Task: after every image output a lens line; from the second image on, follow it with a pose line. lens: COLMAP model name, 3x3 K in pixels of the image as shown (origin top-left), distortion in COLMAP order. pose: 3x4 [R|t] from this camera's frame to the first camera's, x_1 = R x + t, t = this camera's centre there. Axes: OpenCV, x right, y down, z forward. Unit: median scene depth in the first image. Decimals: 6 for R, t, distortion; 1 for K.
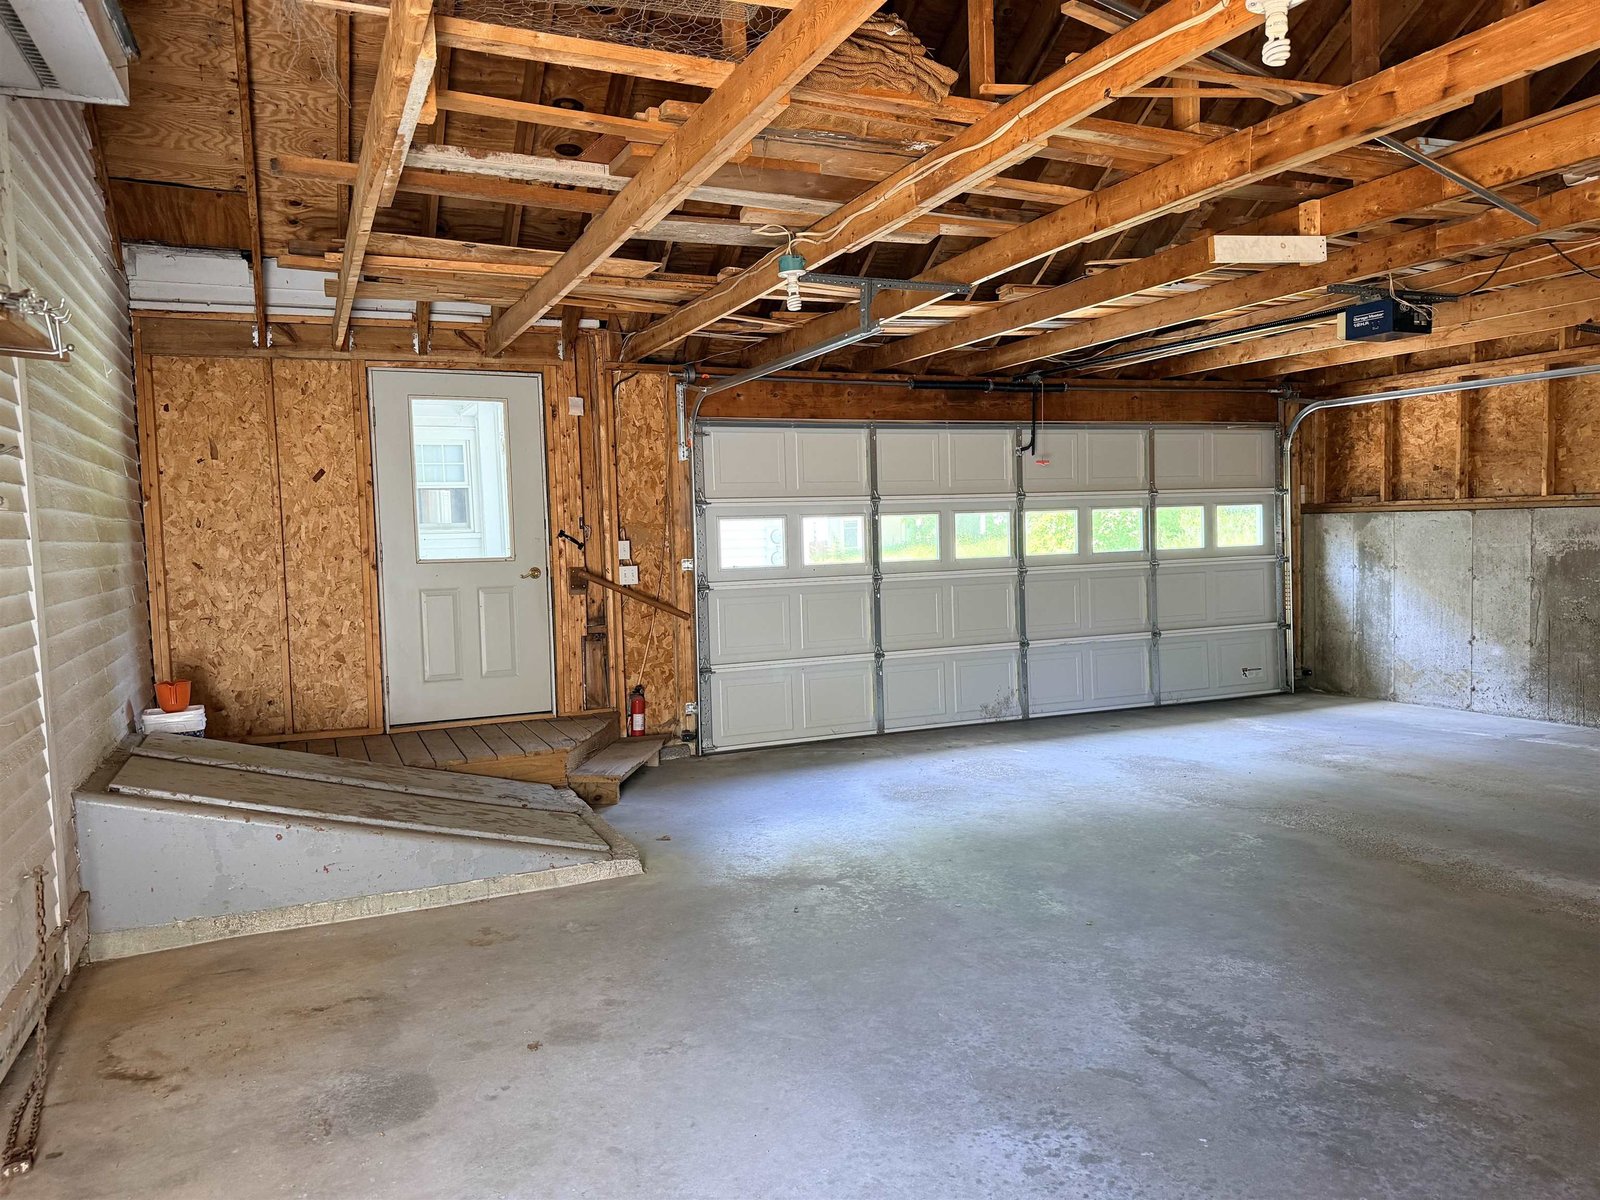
lens RADIAL K [[1131.8, 0, 800.0], [0, 1131.8, 600.0], [0, 0, 1]] dist [0.049779, -0.058589]
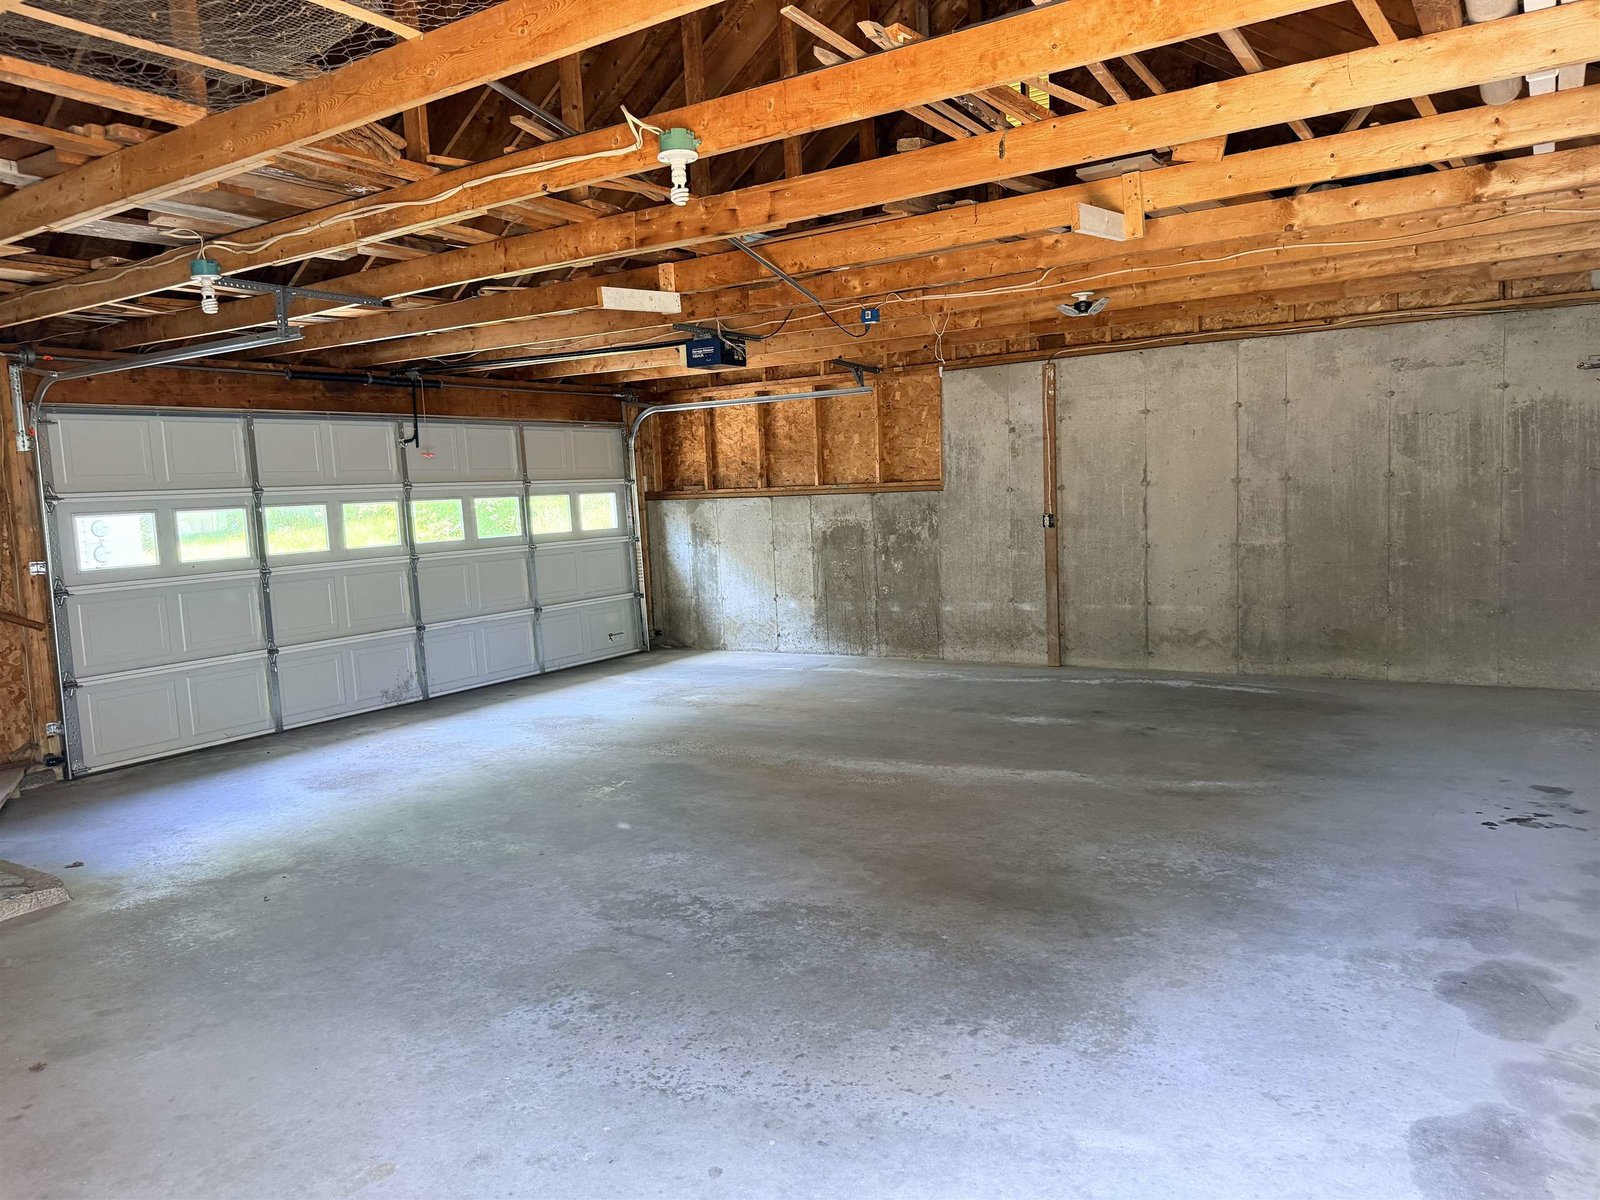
lens RADIAL K [[1131.8, 0, 800.0], [0, 1131.8, 600.0], [0, 0, 1]] dist [0.049779, -0.058589]
pose [[0.836352, -0.064908, 0.544337, -0.124538], [0.053627, 0.997890, 0.036595, -0.010593], [-0.545563, -0.001415, 0.838068, -0.126756]]
